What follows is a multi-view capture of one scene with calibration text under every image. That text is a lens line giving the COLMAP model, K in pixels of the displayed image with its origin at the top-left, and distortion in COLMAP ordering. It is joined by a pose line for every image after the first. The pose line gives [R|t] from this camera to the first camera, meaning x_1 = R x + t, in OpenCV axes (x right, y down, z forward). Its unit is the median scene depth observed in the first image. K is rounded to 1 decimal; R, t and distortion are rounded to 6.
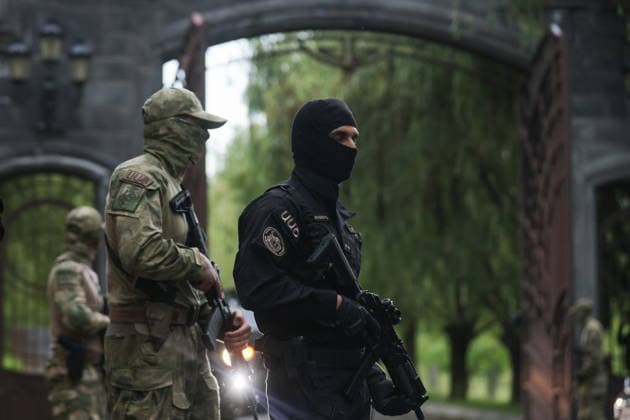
lens RADIAL K [[2743.6, 0, 315.5], [0, 2743.6, 209.4], [0, 0, 1]] dist [0.629903, 0.000000]
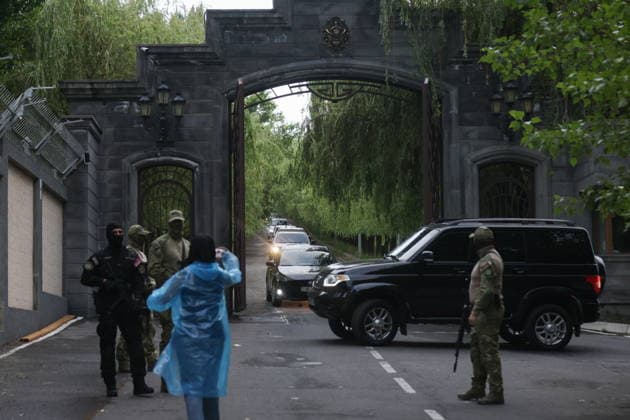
lens RADIAL K [[2743.6, 0, 314.1], [0, 2743.6, 211.8], [0, 0, 1]] dist [0.629903, 0.000000]
pose [[0.991576, -0.016546, -0.128465, 0.227545], [0.023314, 0.998408, 0.051360, -0.072939], [0.127411, -0.053922, 0.990383, -0.755062]]
